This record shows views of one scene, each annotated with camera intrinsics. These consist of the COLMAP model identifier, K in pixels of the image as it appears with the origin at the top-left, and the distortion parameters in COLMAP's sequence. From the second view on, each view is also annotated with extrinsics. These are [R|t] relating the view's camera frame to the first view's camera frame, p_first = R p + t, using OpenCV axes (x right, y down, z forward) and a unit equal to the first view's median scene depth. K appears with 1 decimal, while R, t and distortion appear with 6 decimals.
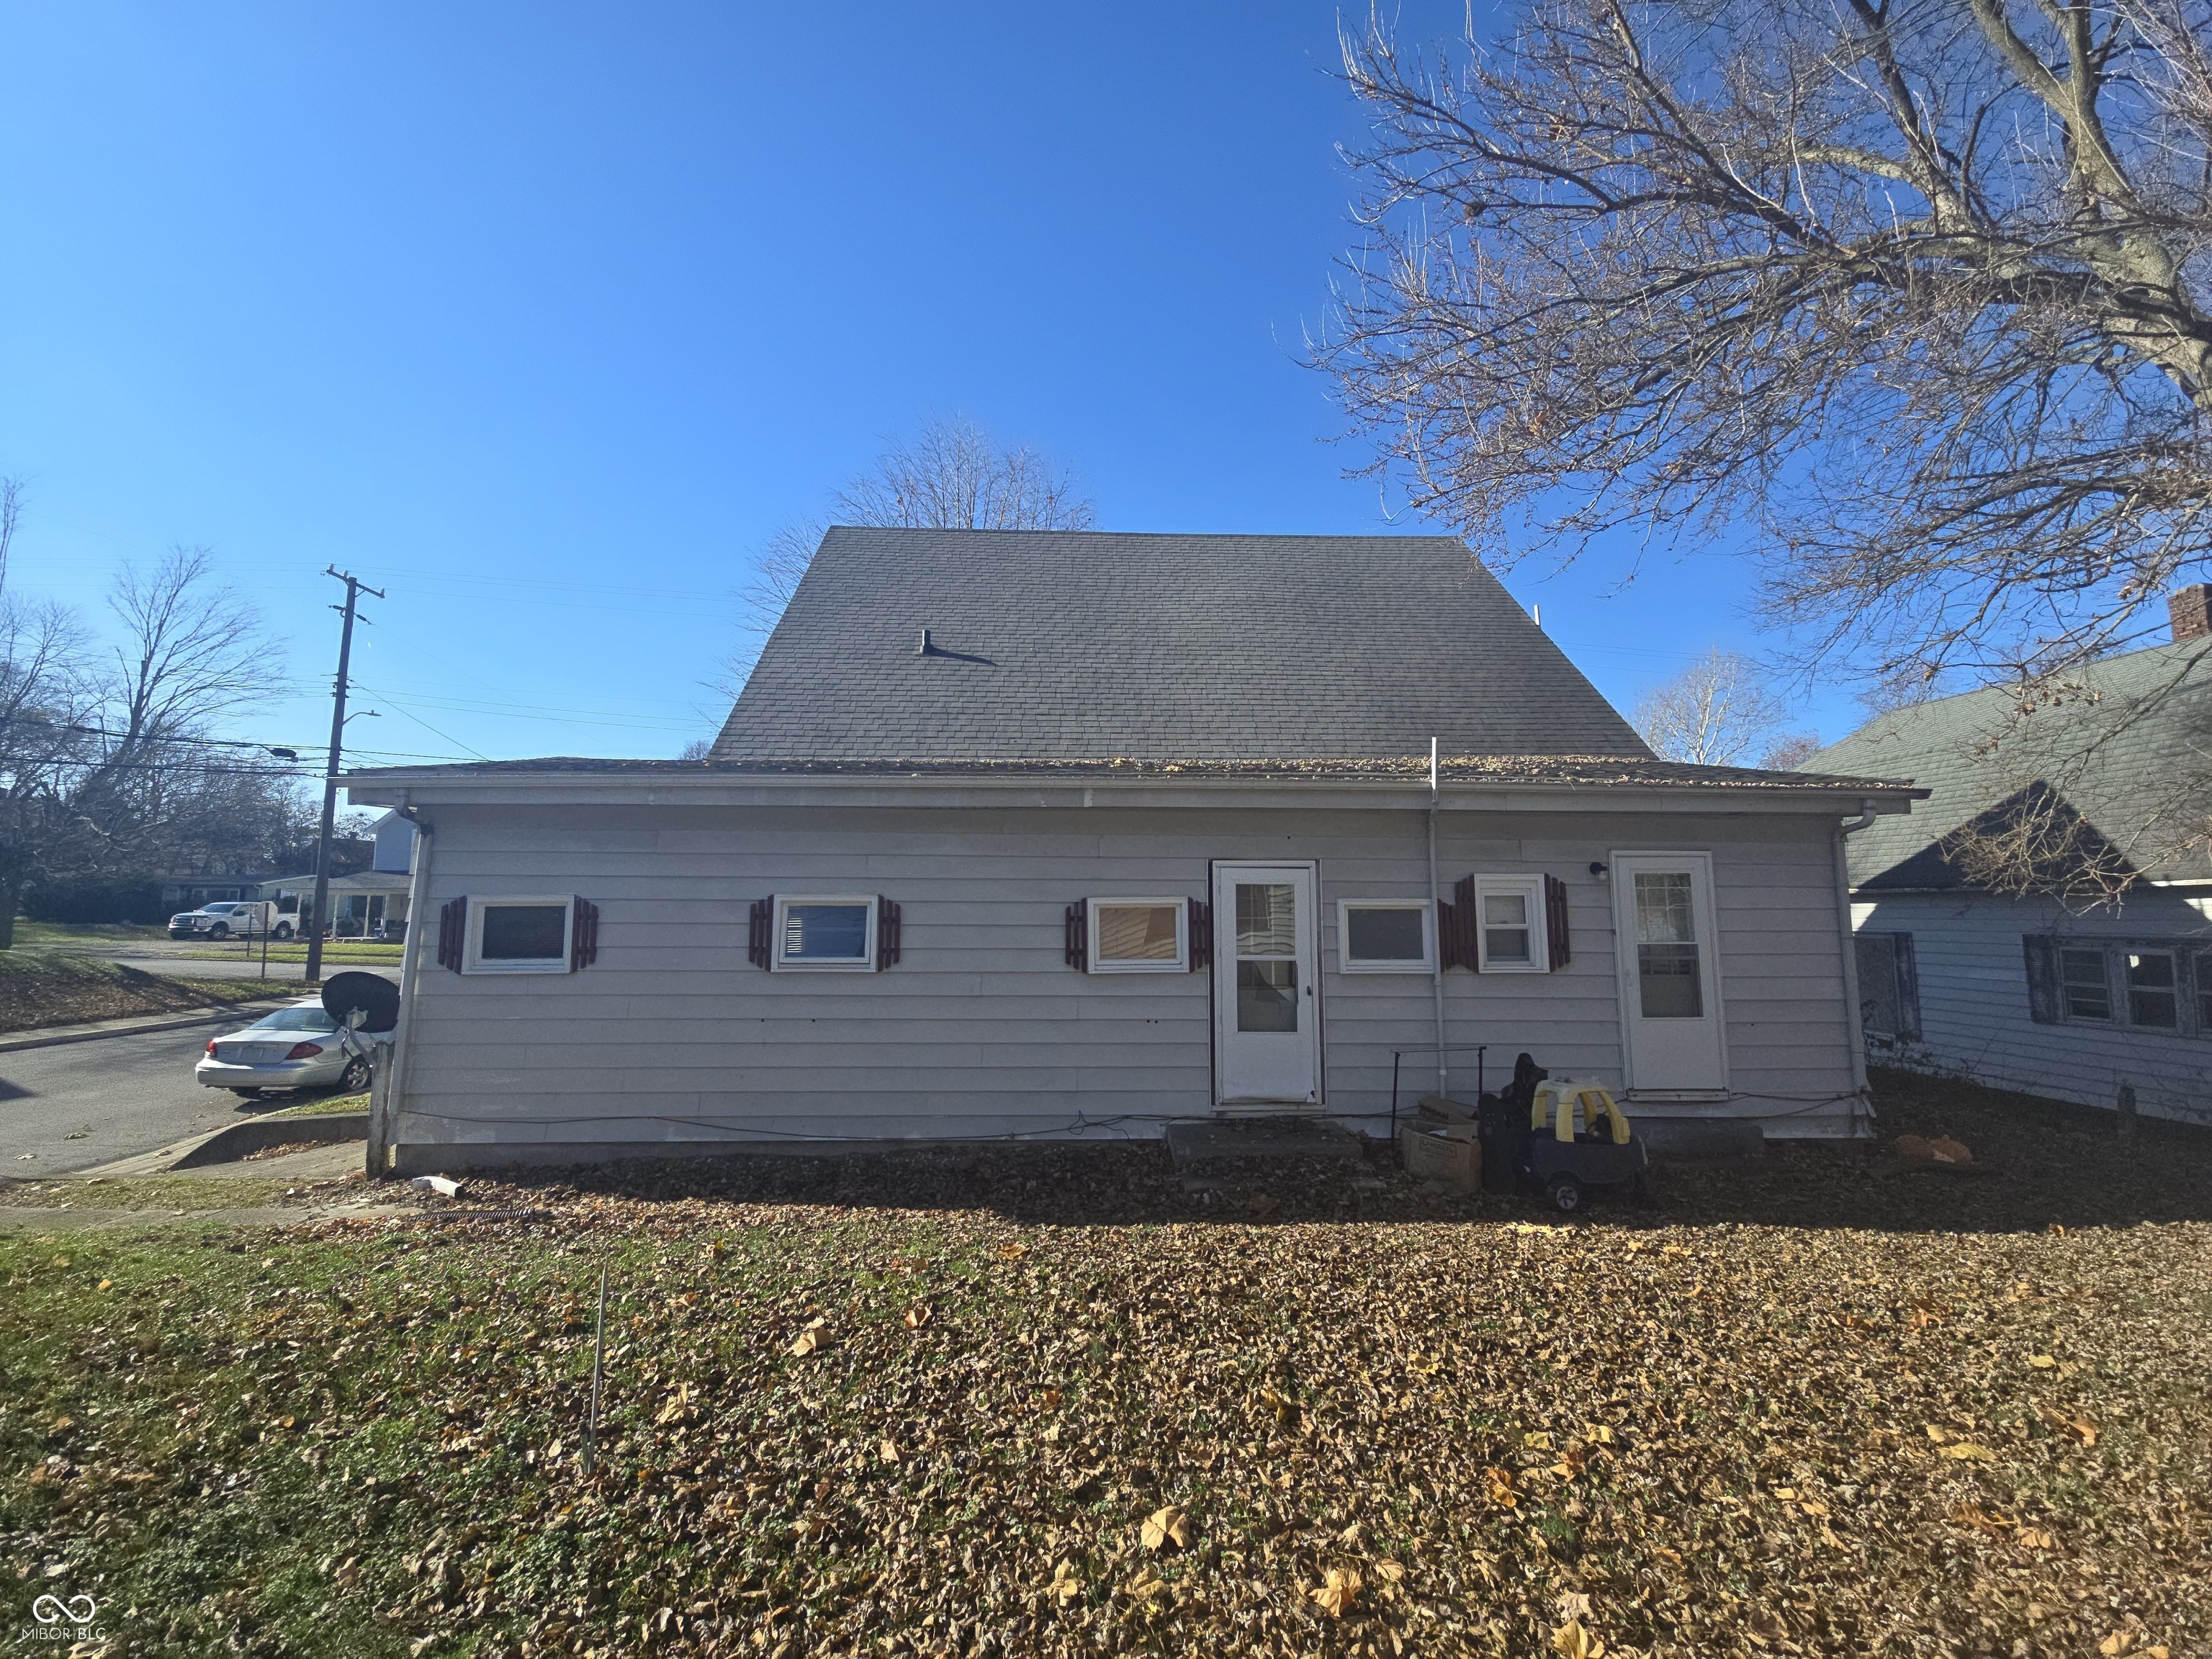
lens RADIAL K [[895.5, 0, 1105.9], [0, 895.5, 804.5], [0, 0, 1]] dist [-0.000269, -0.000020]
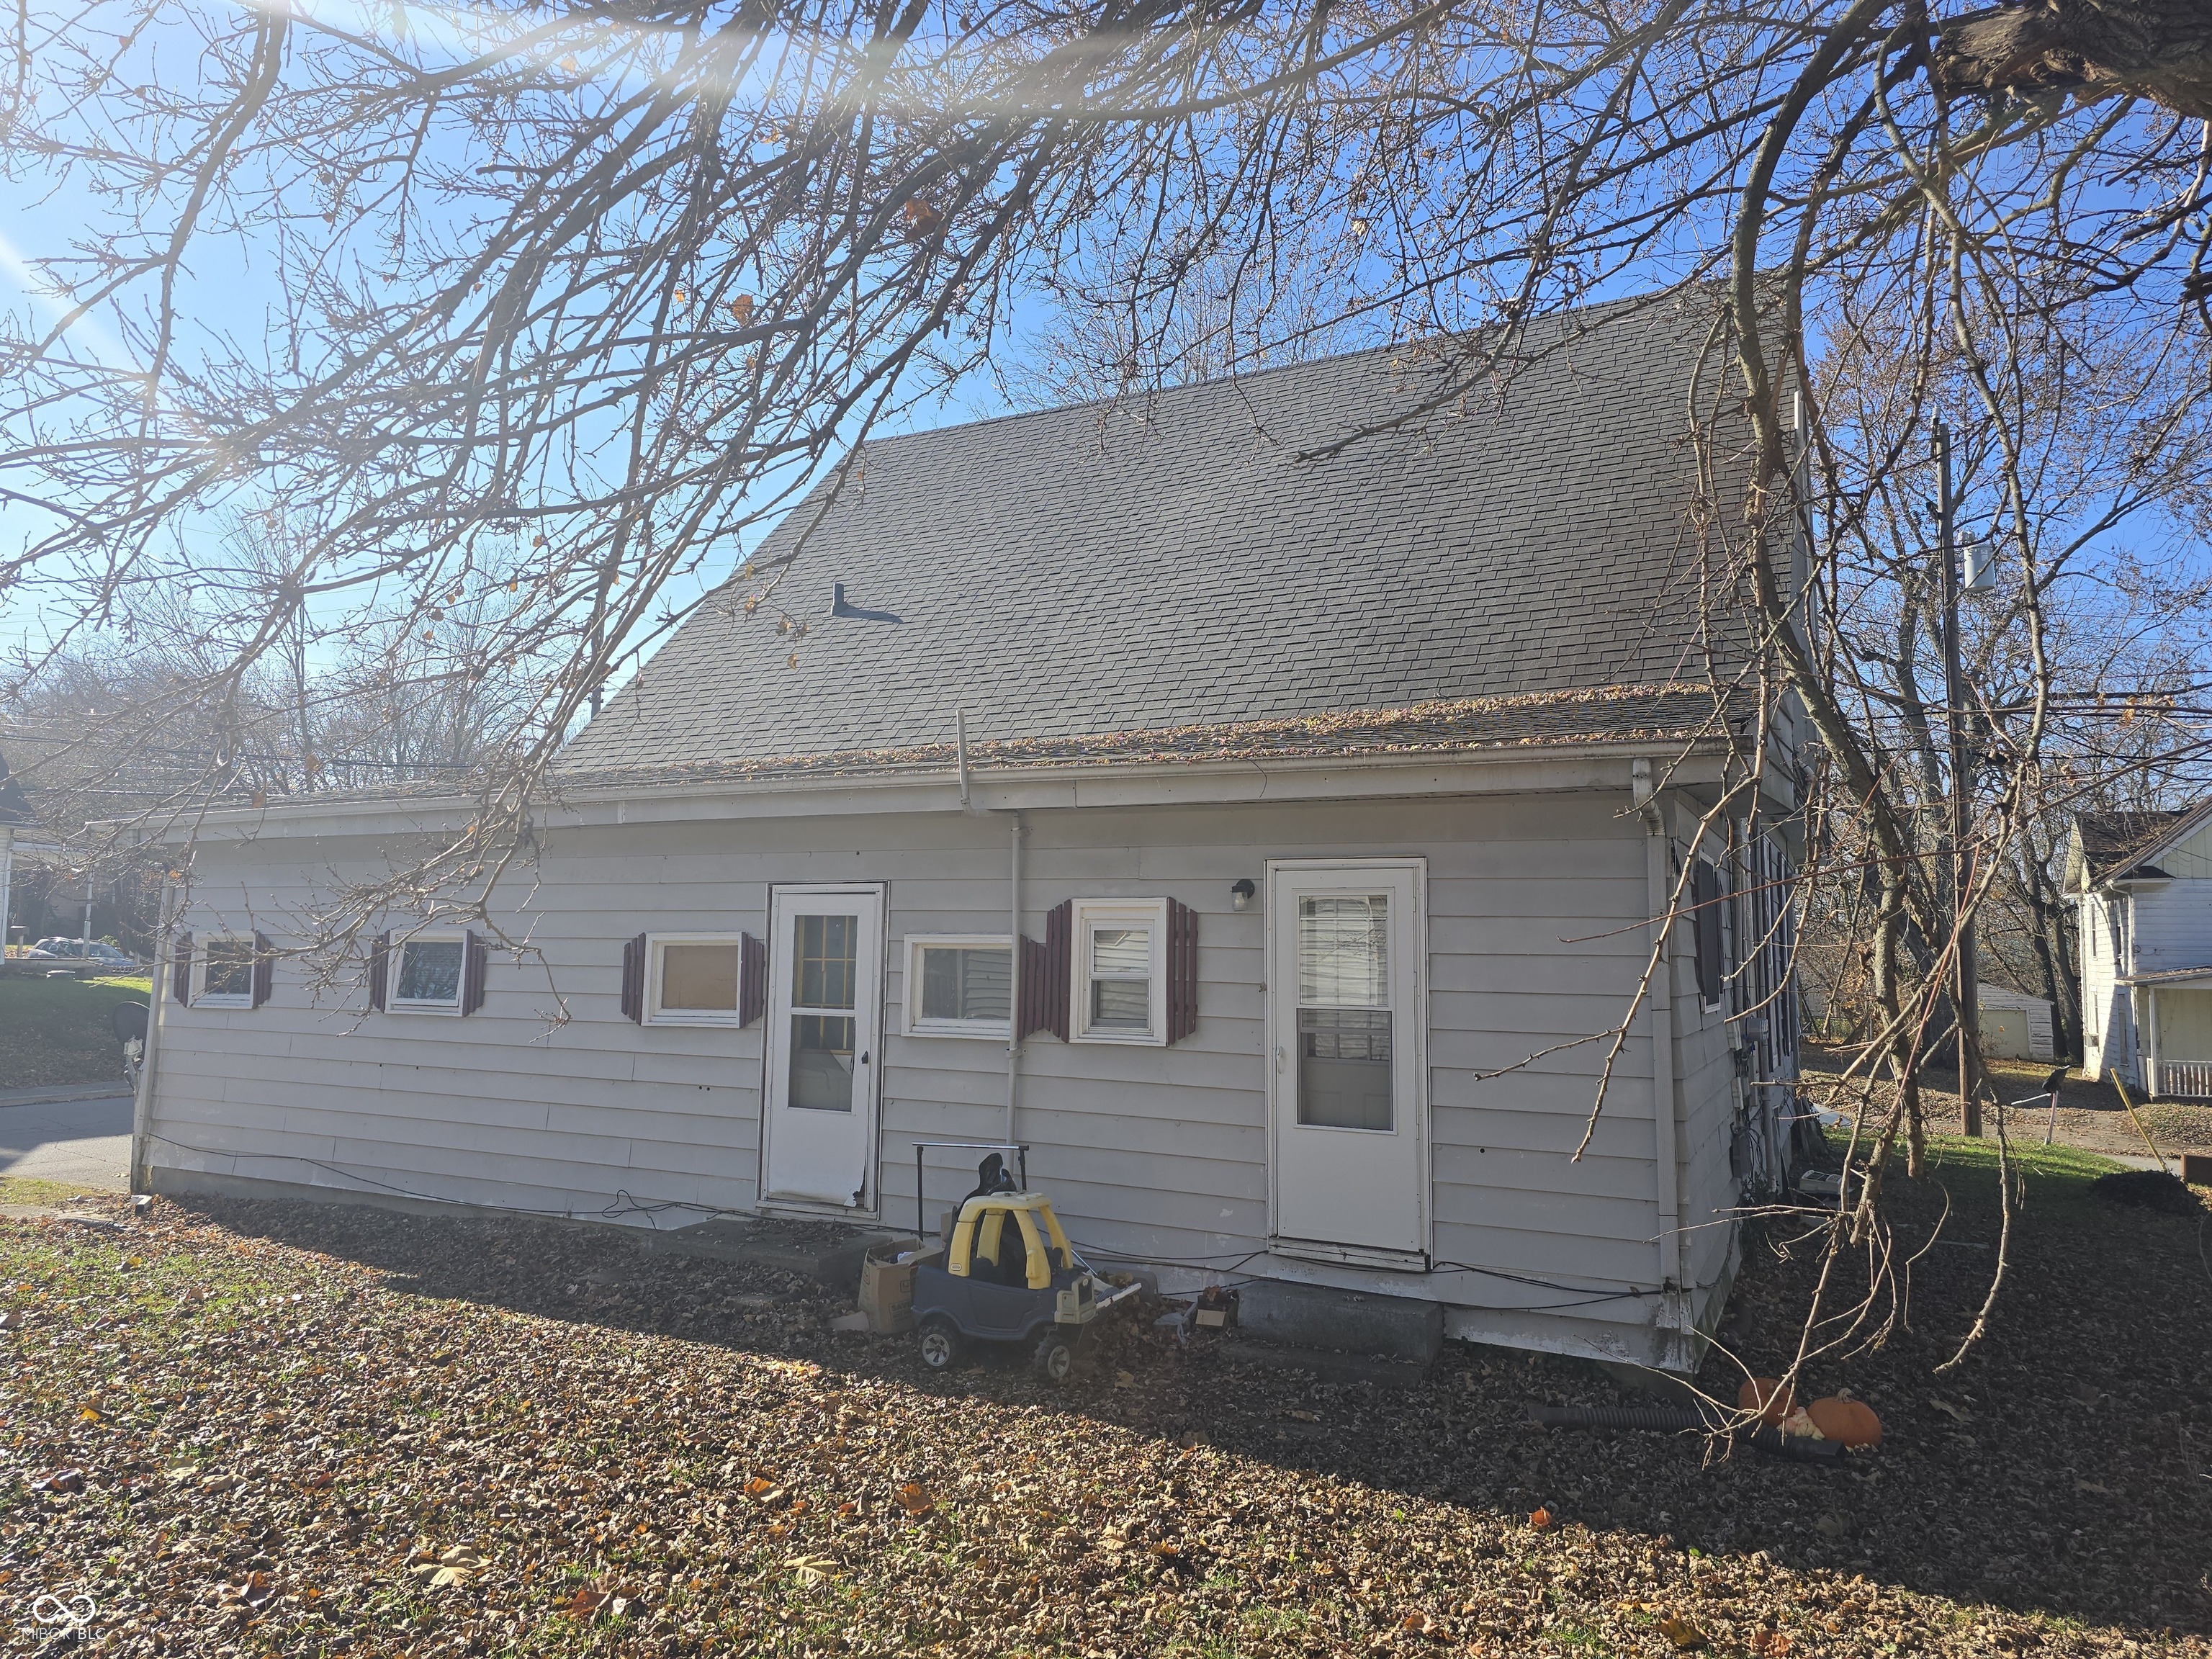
lens RADIAL K [[1464.5, 0, 1099.8], [0, 1464.5, 772.7], [0, 0, 1]] dist [0.049103, -0.042001]
pose [[0.869616, -0.051488, -0.491036, 0.999867], [0.047022, 0.998664, -0.021439, 0.005855], [0.491484, -0.004446, 0.870875, 0.029048]]
